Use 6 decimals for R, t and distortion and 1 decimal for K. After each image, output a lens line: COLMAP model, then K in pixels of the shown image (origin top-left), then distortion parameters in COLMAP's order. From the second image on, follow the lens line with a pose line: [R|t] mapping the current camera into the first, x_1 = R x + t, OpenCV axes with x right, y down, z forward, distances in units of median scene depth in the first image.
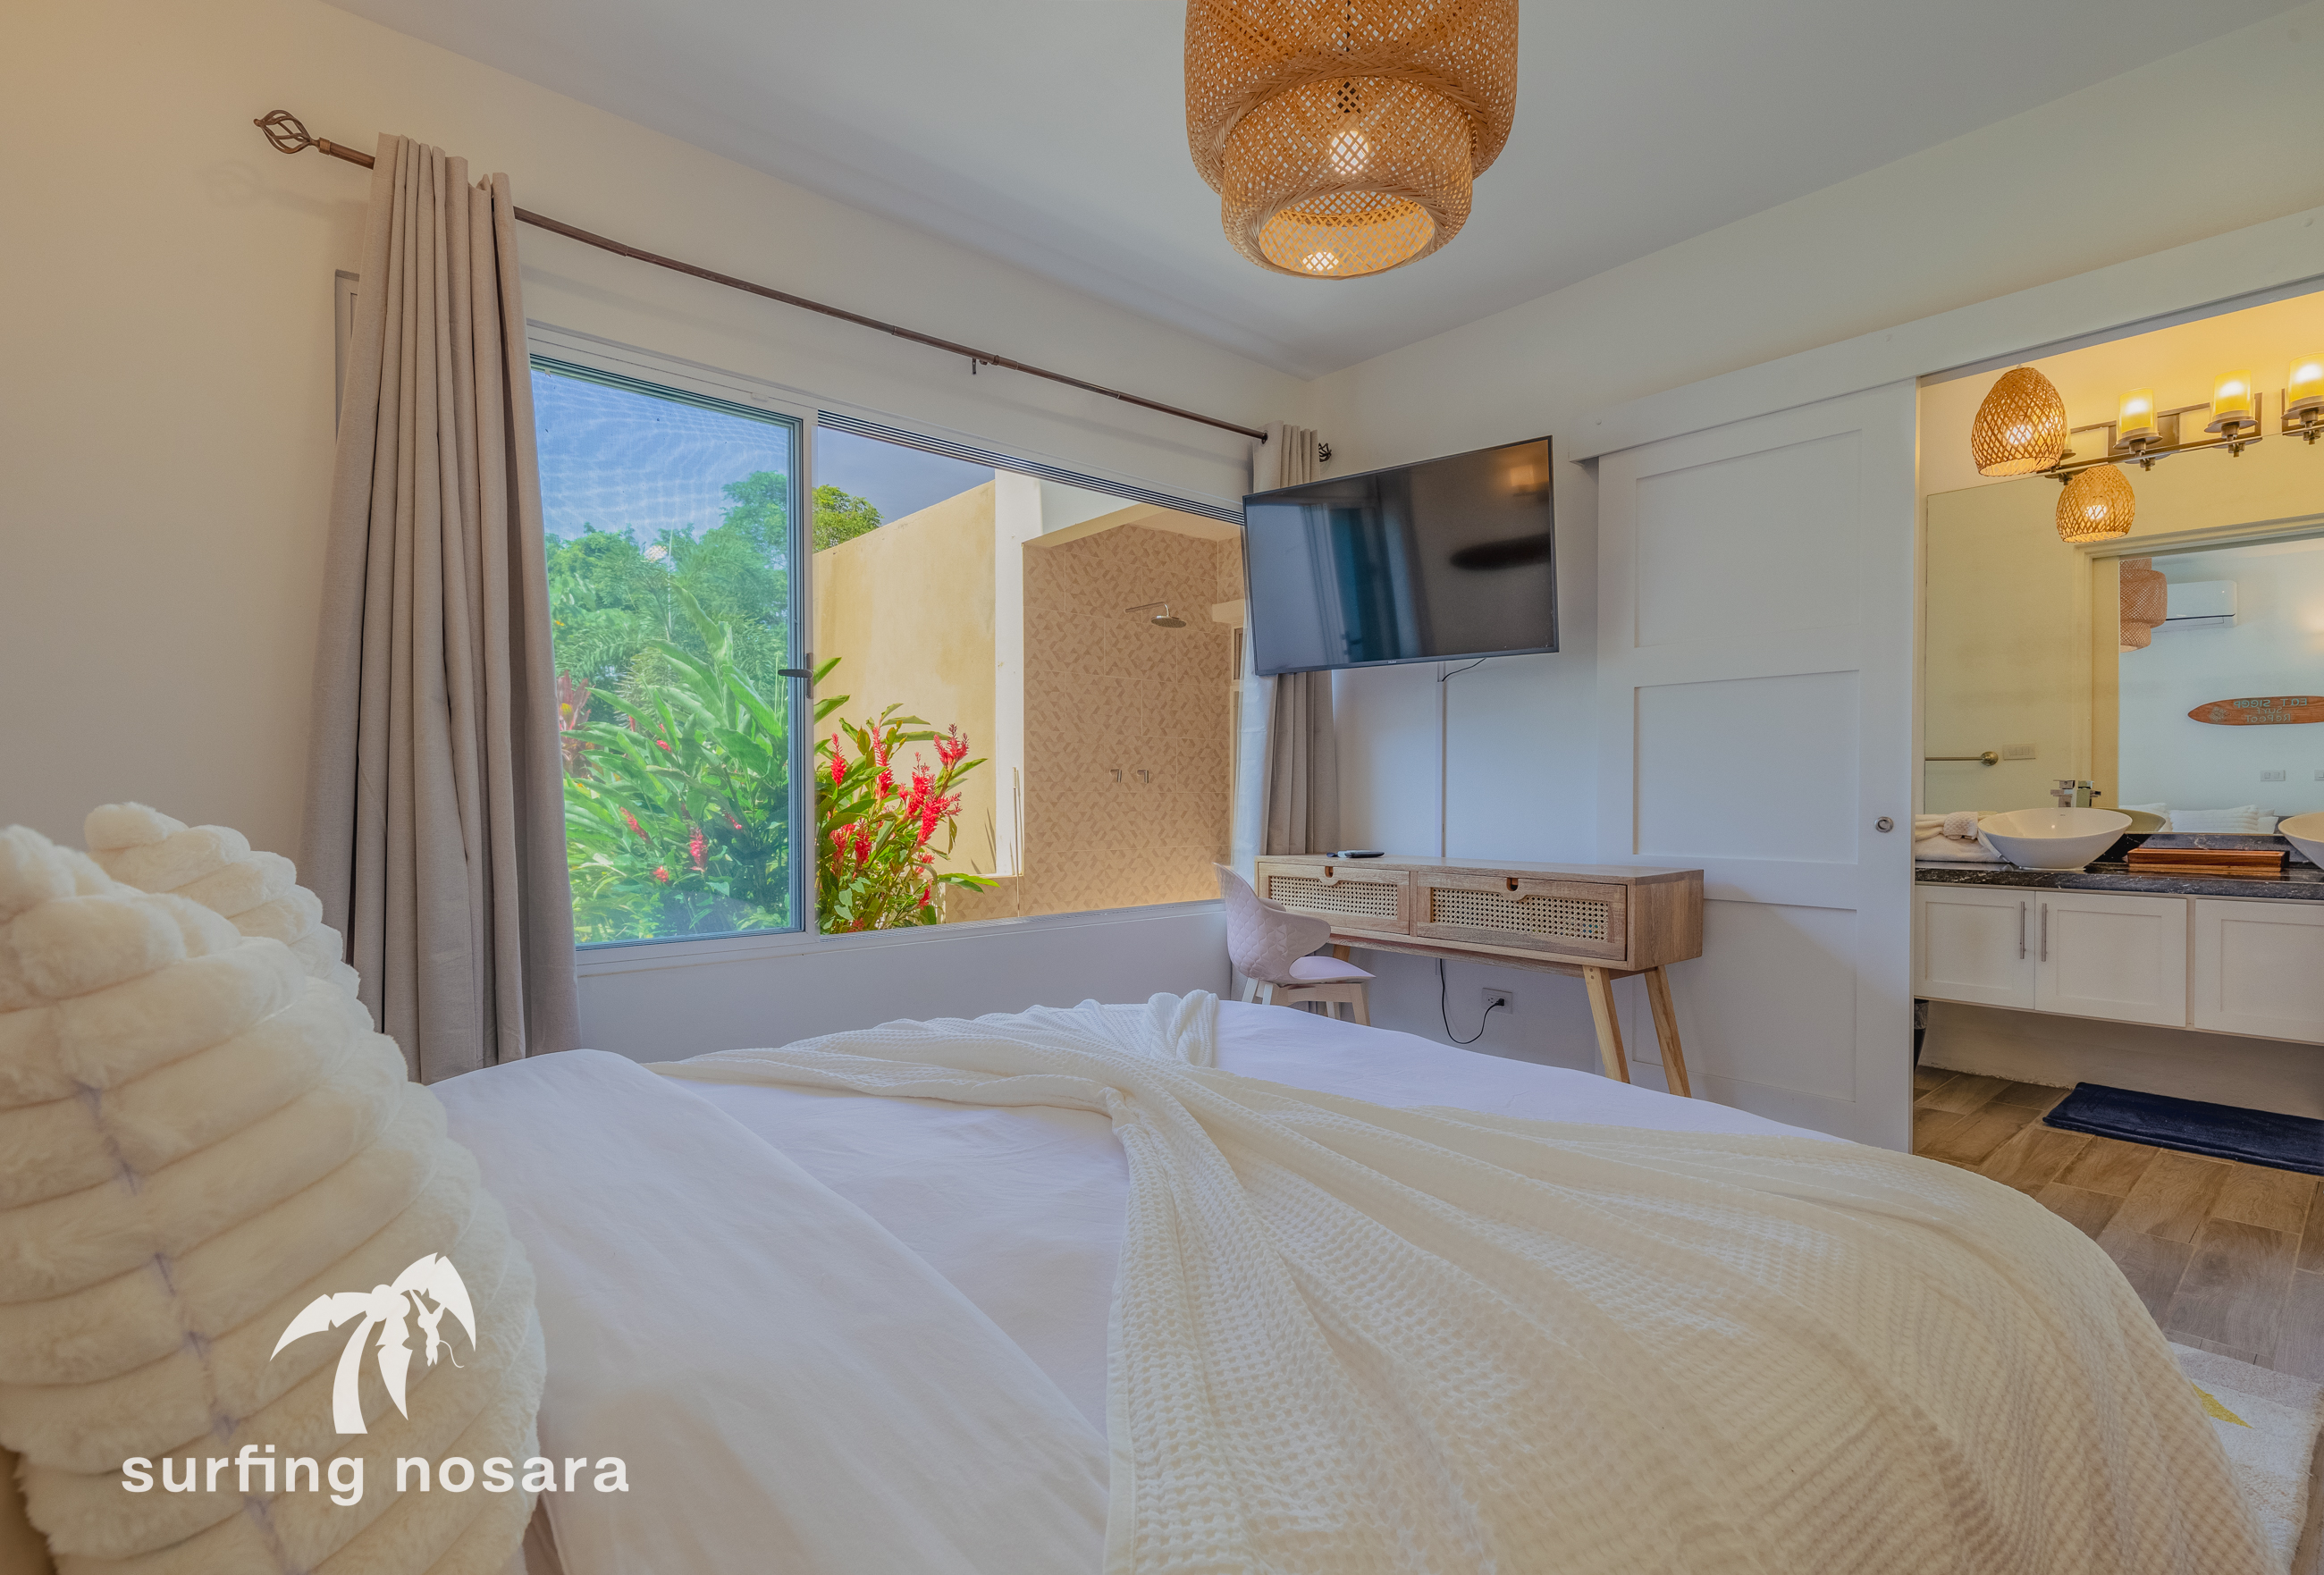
lens RADIAL K [[1104.3, 0, 1170.1], [0, 1104.3, 799.1], [0, 0, 1]] dist [-0.002126, -0.000730]
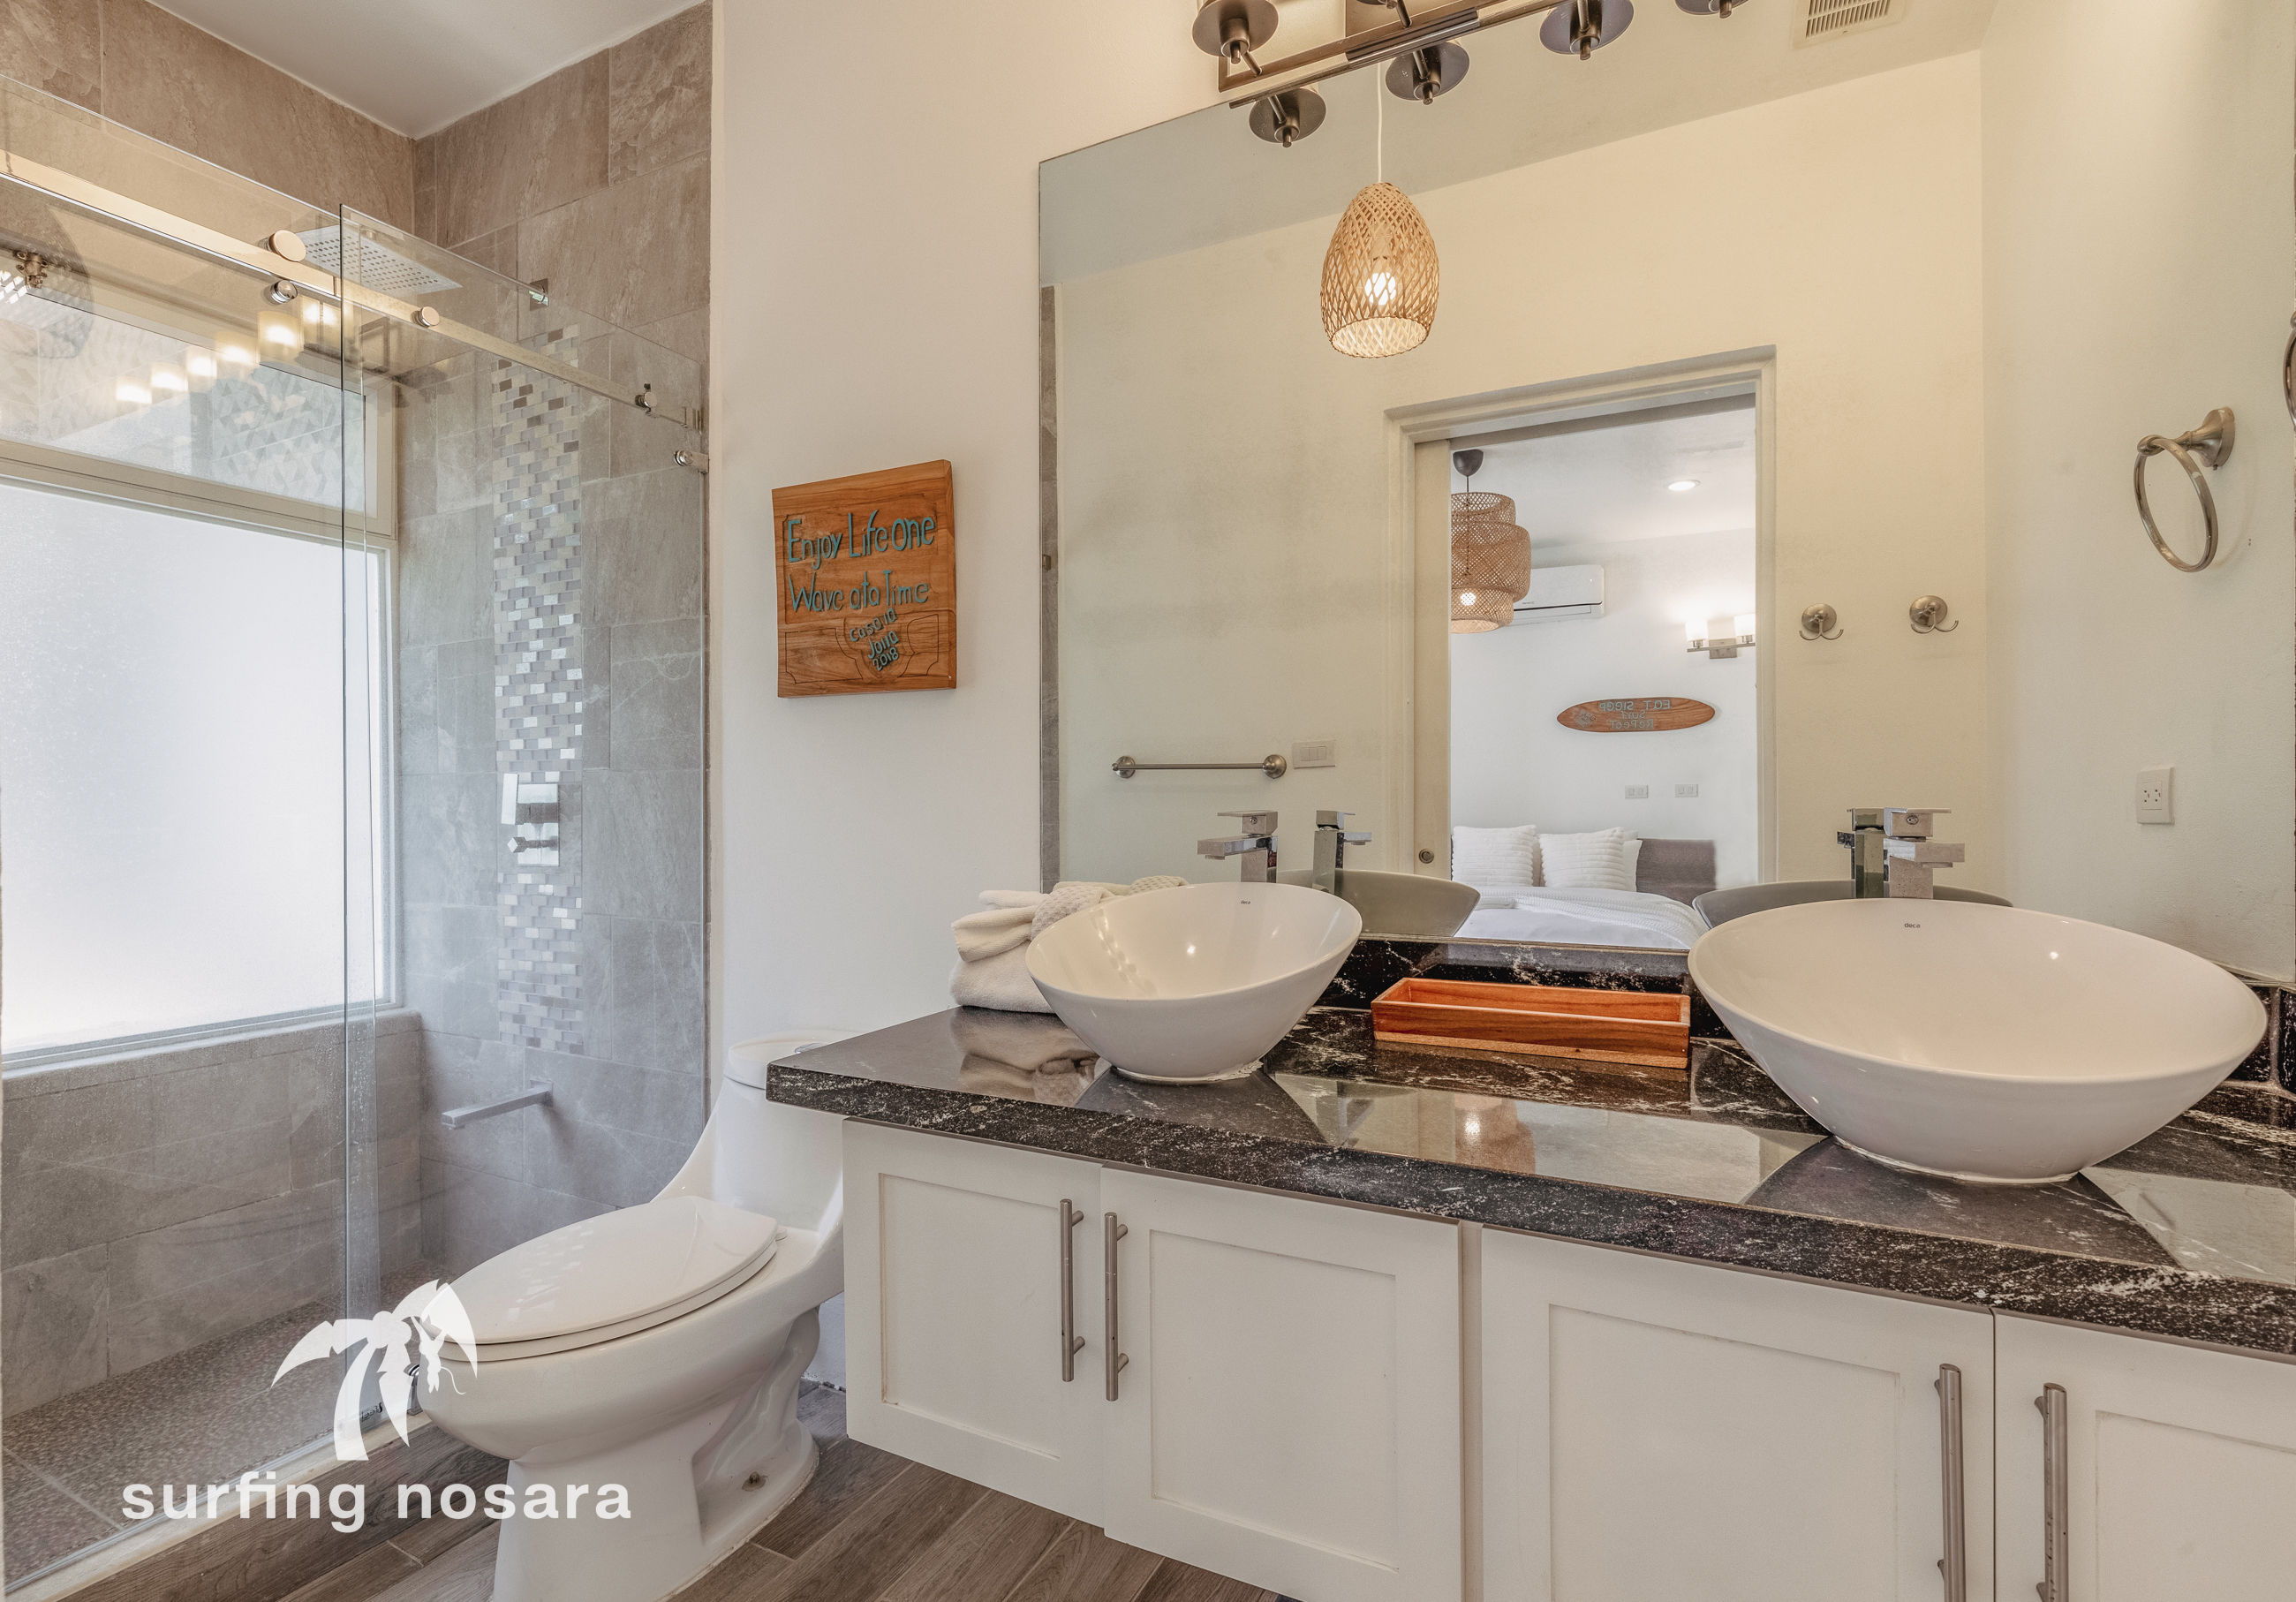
lens RADIAL K [[1040.7, 0, 1148.0], [0, 1040.7, 801.0], [0, 0, 1]] dist [0.000174, 0.000004]
pose [[0.937938, -0.003148, 0.346787, 0.500110], [0.006357, 0.999947, -0.008116, -0.014086], [-0.346743, 0.009817, 0.937909, 0.511657]]
